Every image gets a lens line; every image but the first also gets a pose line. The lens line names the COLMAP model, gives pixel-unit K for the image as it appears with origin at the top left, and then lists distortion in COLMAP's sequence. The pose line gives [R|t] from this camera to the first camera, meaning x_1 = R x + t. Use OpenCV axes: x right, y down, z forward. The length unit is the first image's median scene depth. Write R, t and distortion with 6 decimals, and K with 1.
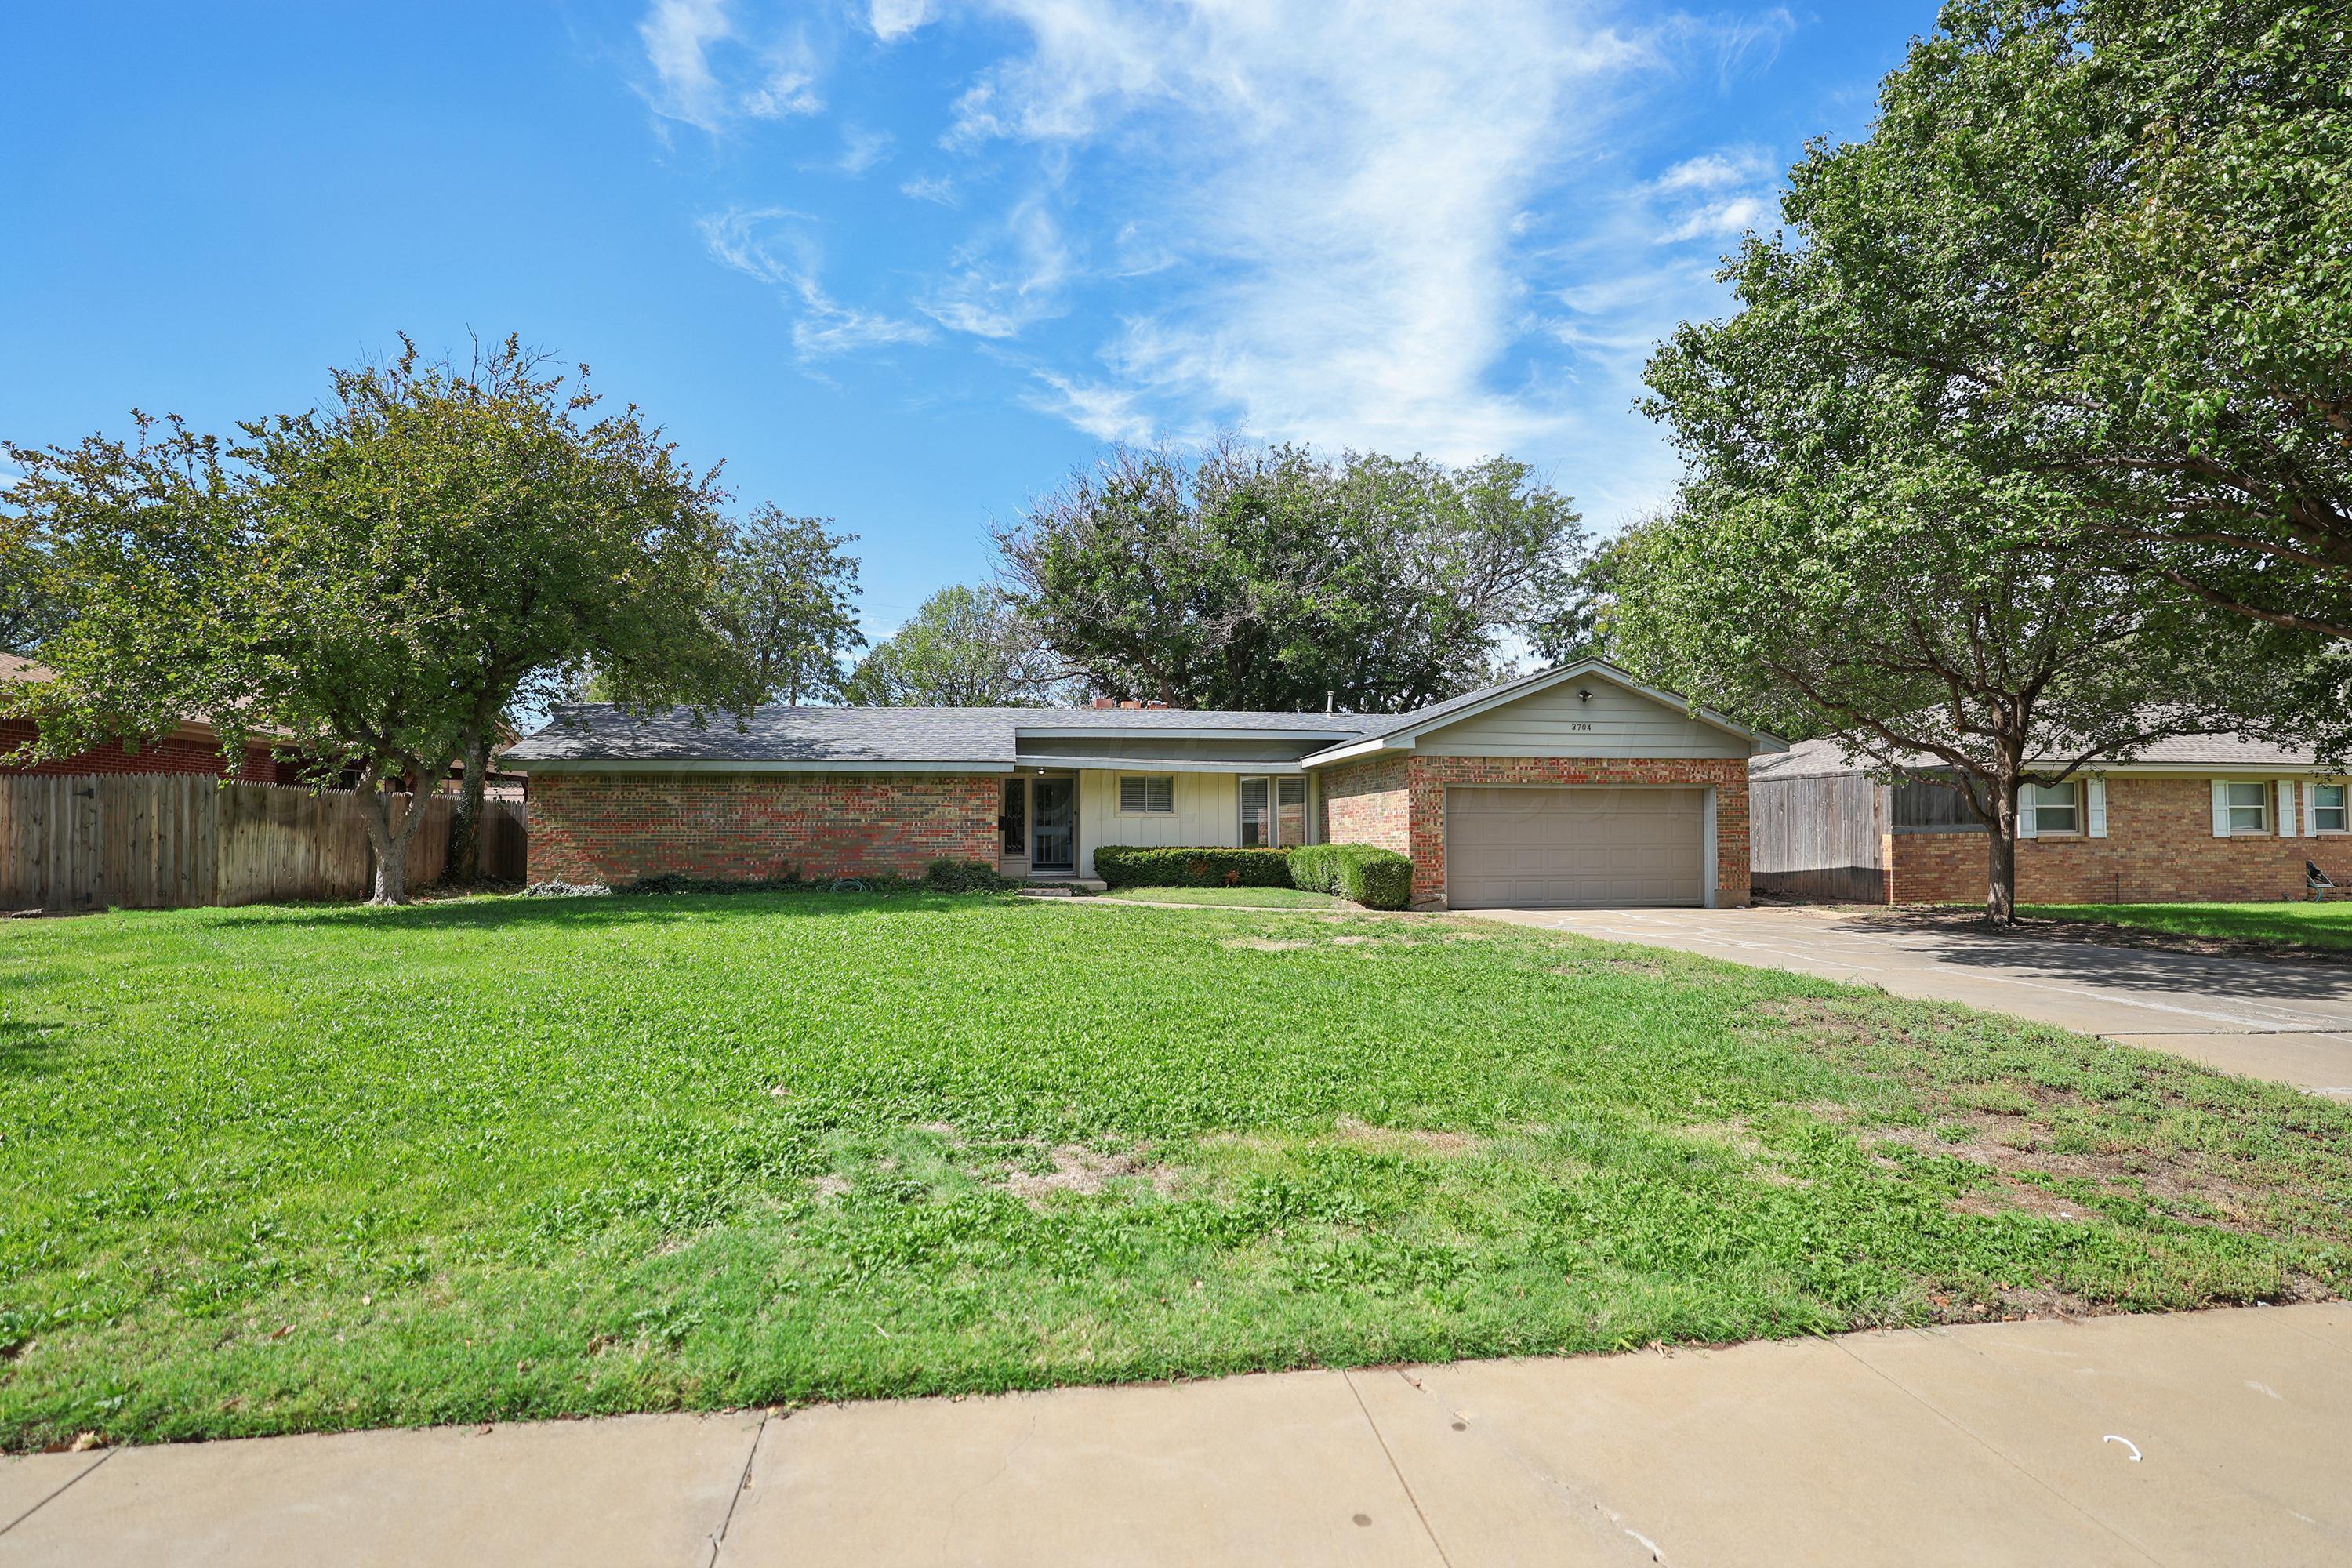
lens RADIAL K [[1078.4, 0, 1174.0], [0, 1078.4, 832.2], [0, 0, 1]] dist [-0.019702, 0.000122]
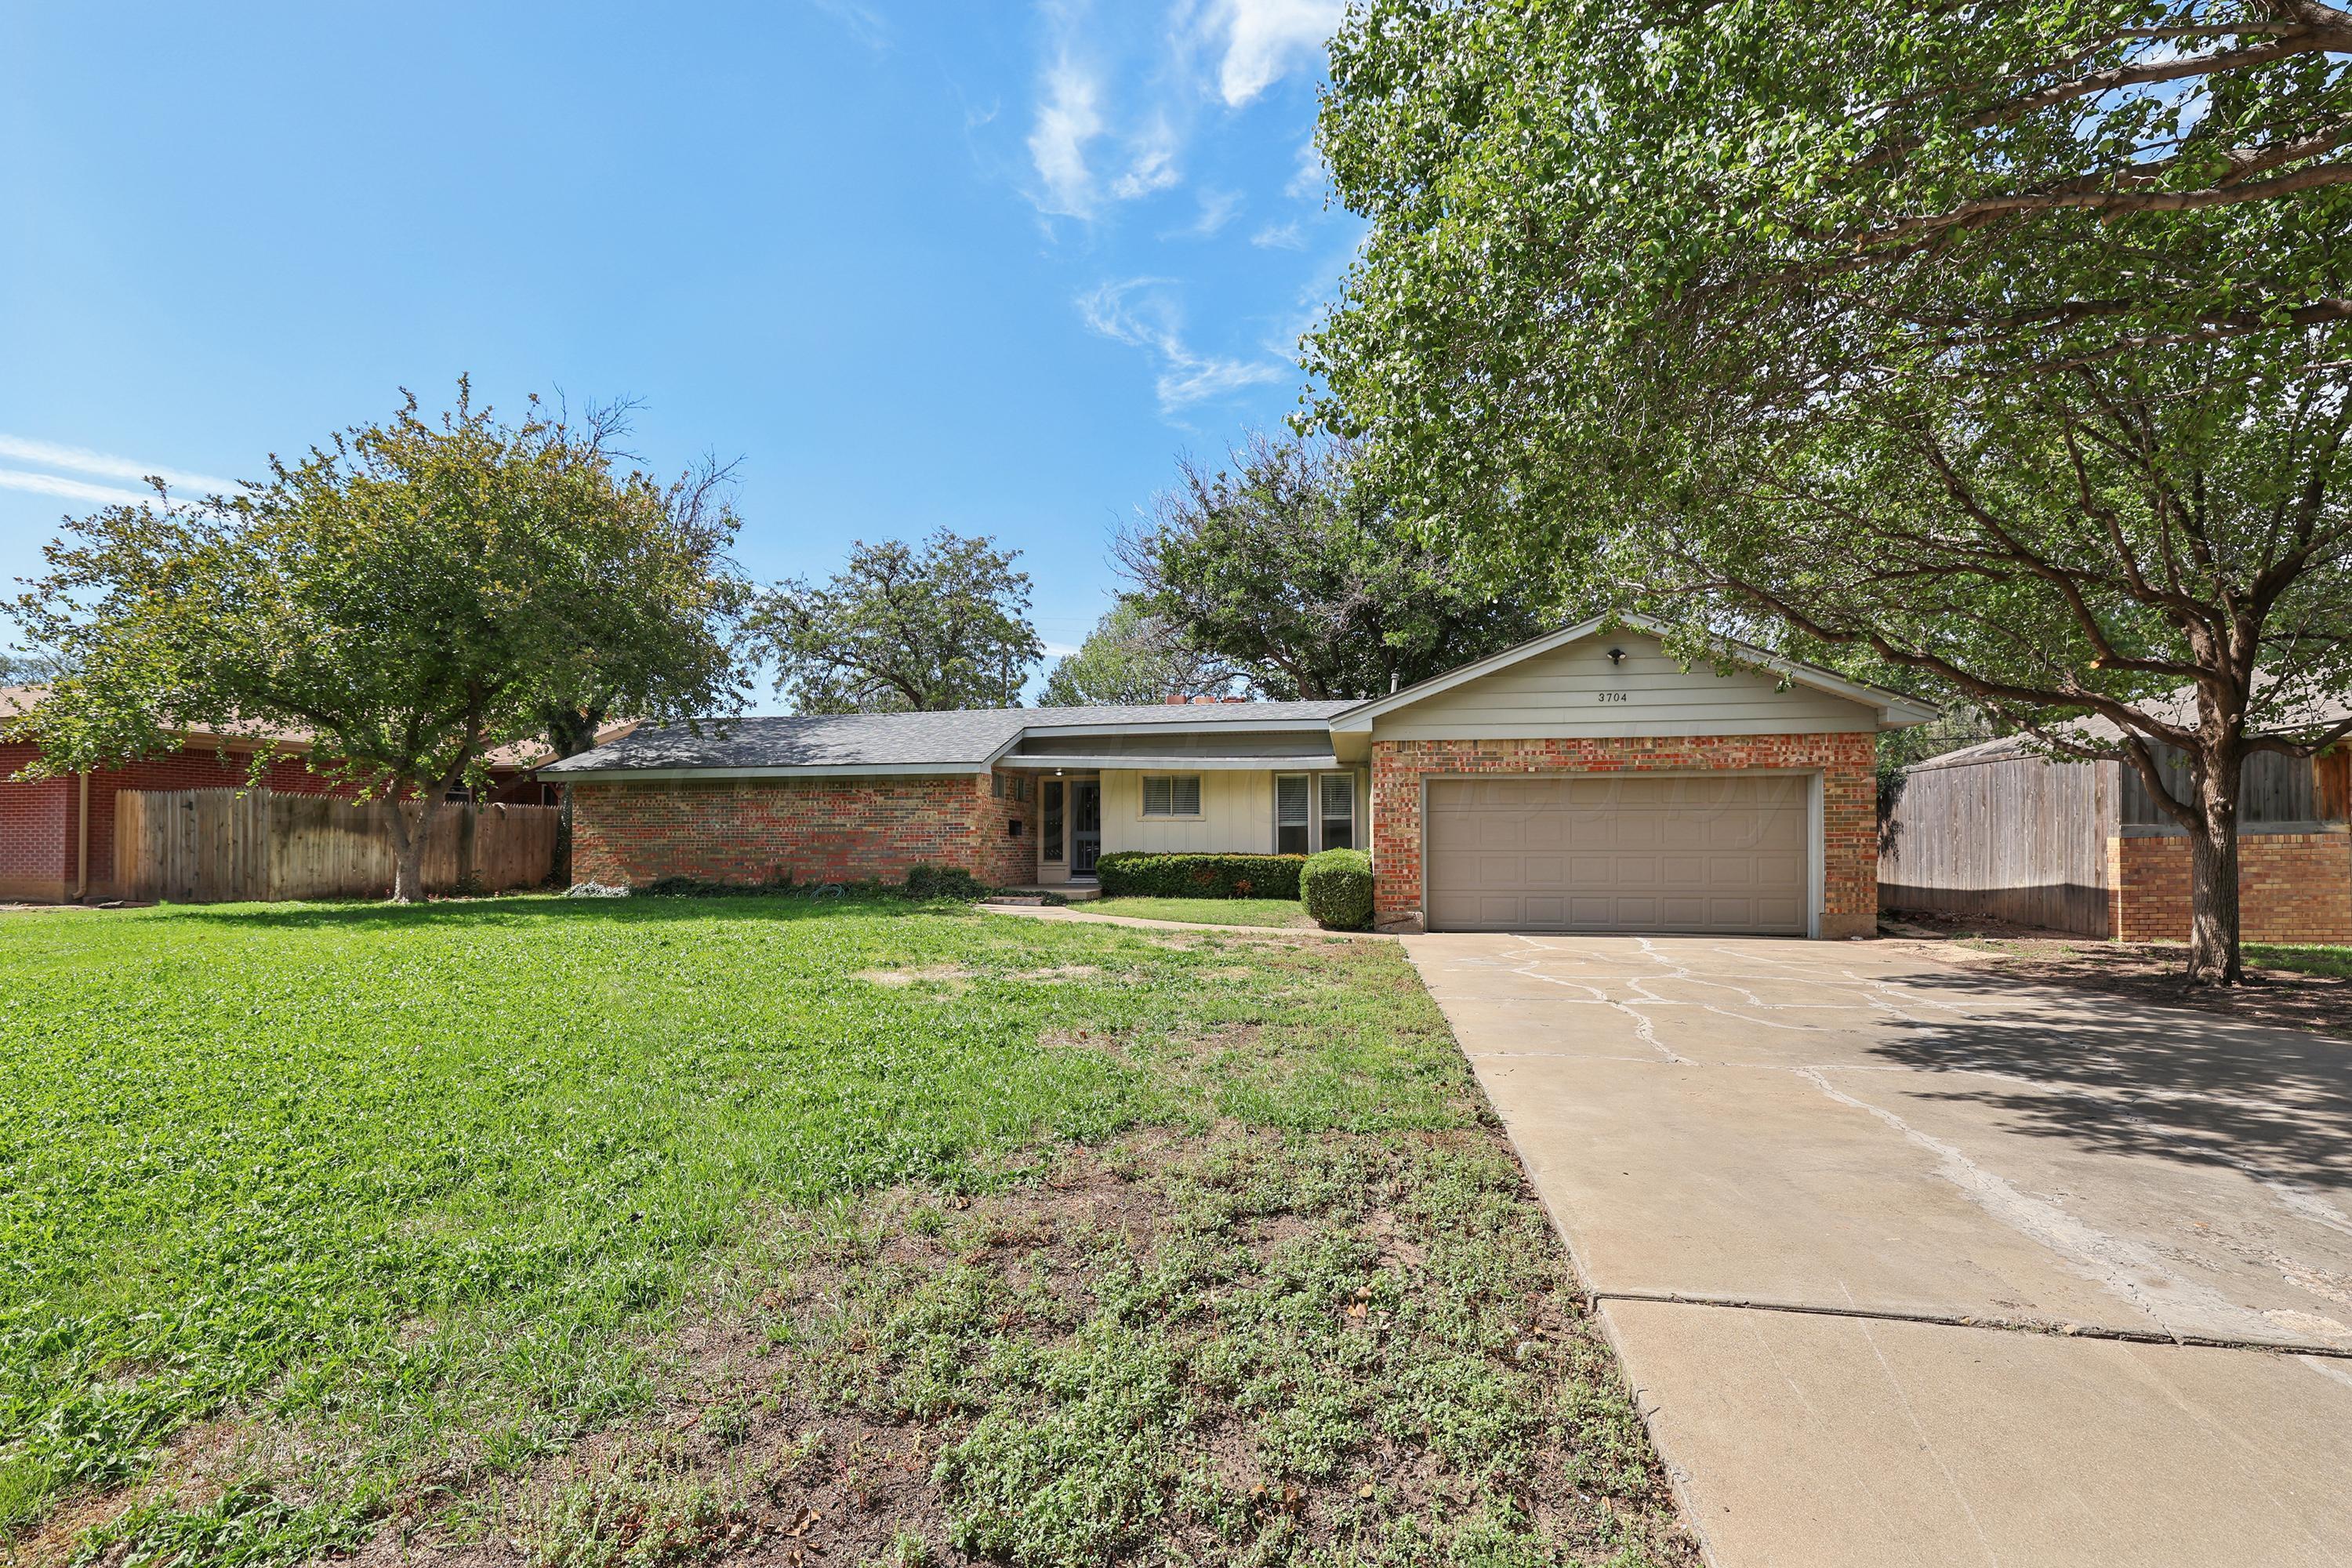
lens RADIAL K [[1029.7, 0, 1176.9], [0, 1029.7, 845.4], [0, 0, 1]] dist [-0.026873, 0.000185]
pose [[0.948461, 0.000451, -0.316892, 0.302229], [0.001708, 0.999977, 0.006535, 0.001996], [0.316888, -0.006739, 0.948439, 0.202538]]
